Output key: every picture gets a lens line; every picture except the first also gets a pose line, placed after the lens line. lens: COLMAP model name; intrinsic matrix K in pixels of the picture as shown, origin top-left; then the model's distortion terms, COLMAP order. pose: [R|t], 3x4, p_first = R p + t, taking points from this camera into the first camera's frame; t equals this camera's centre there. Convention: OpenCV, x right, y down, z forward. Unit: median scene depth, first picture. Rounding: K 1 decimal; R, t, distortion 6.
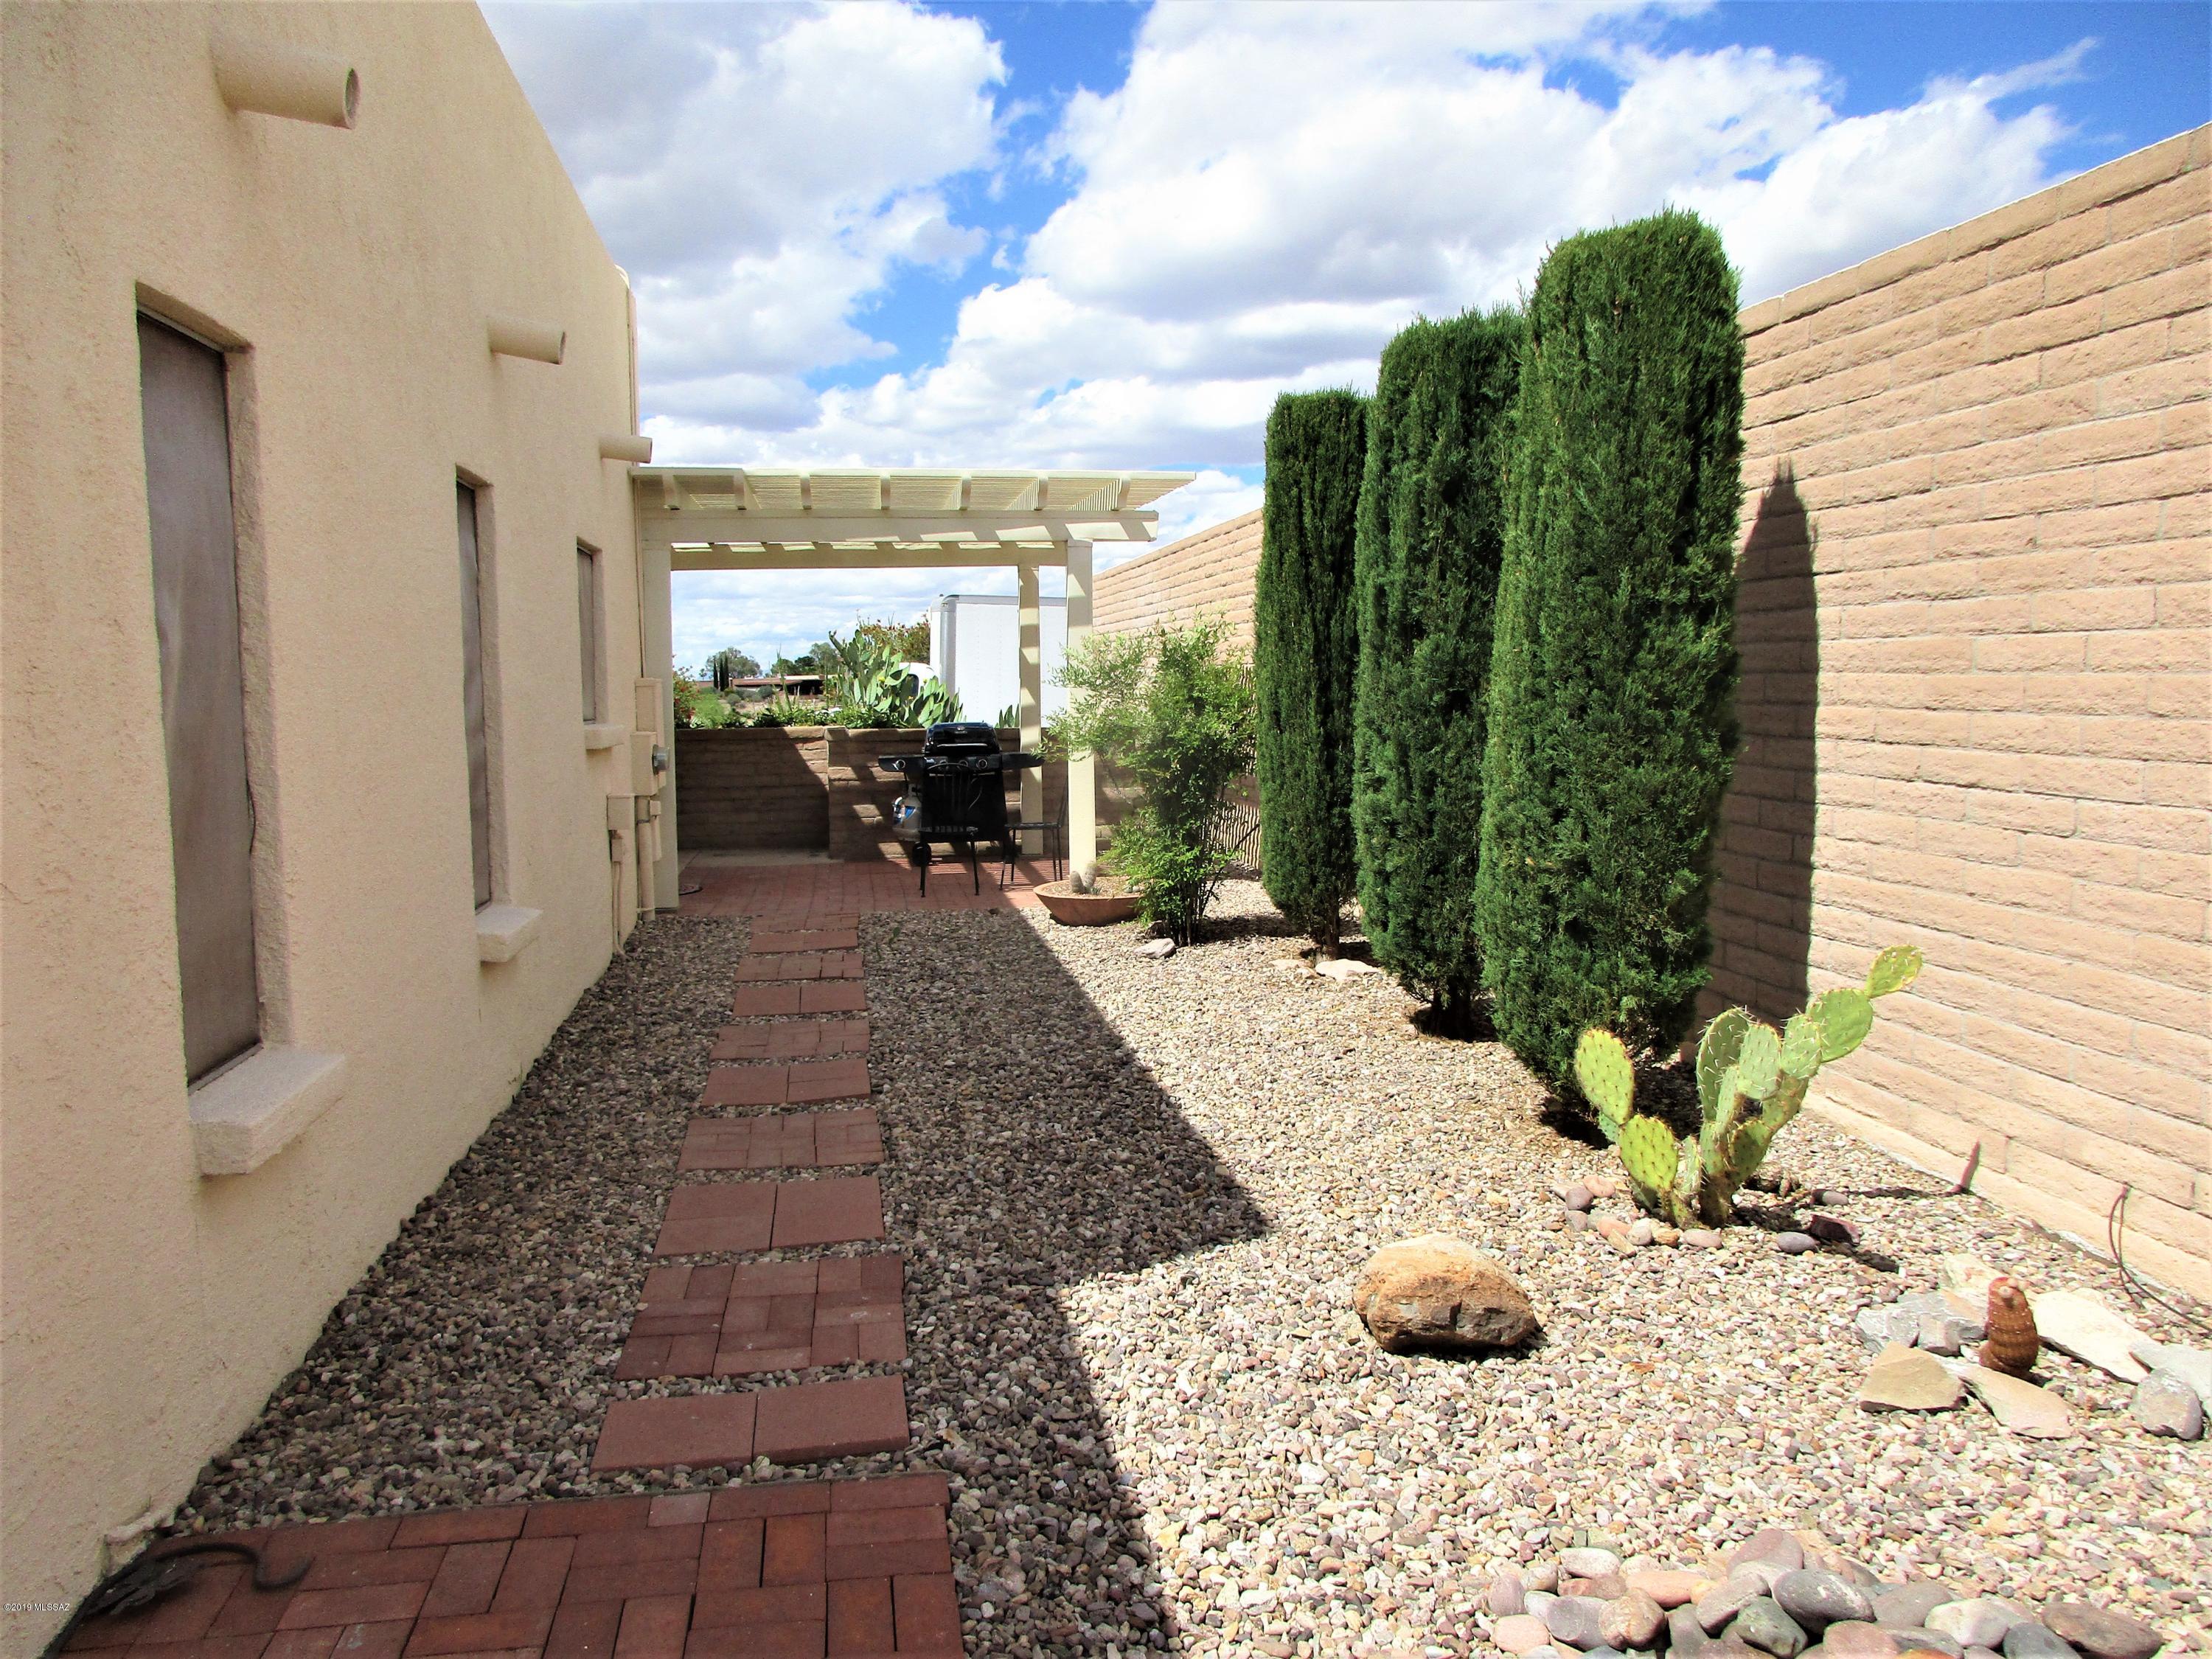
lens RADIAL K [[1682.9, 0, 1106.0], [0, 1682.9, 829.5], [0, 0, 1]] dist [0.230996, 0.000049]
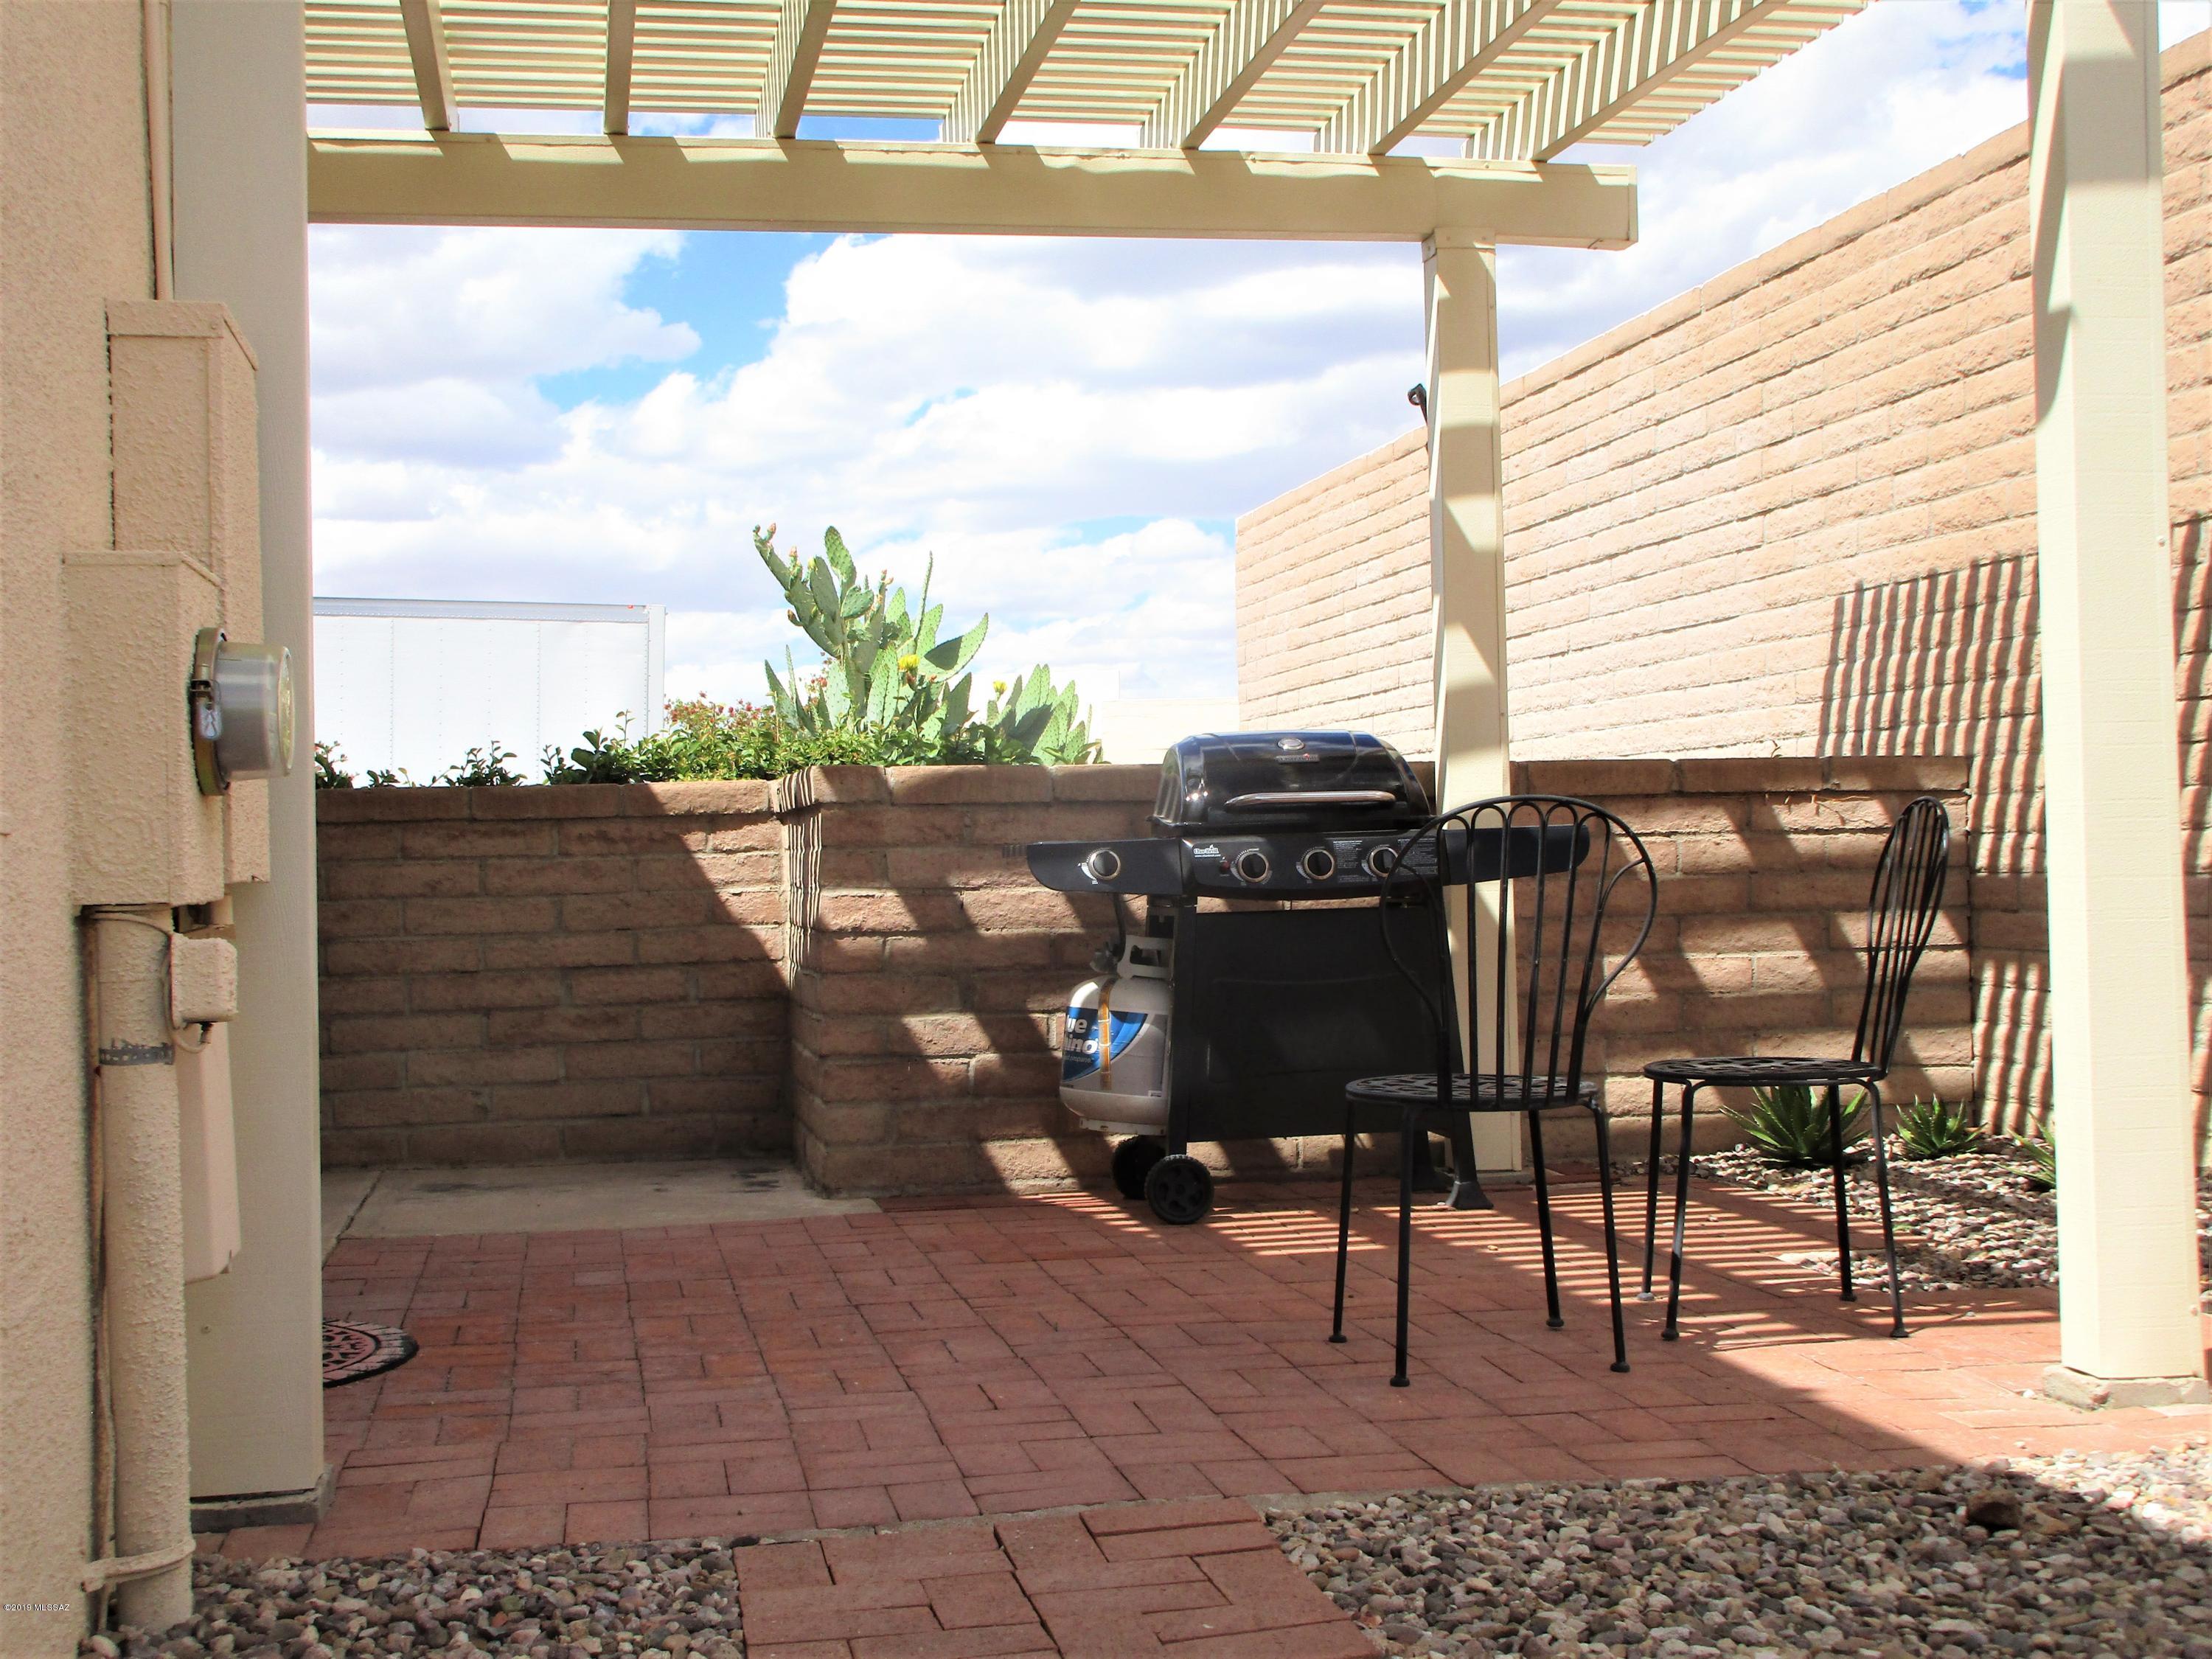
lens RADIAL K [[2739.0, 0, 1106.0], [0, 2739.0, 829.5], [0, 0, 1]] dist [-0.009934, -0.013042]
pose [[0.999391, -0.007039, 0.034169, -0.129106], [0.010368, 0.995107, -0.098262, 0.000709], [-0.033310, 0.098556, 0.994574, 0.512770]]
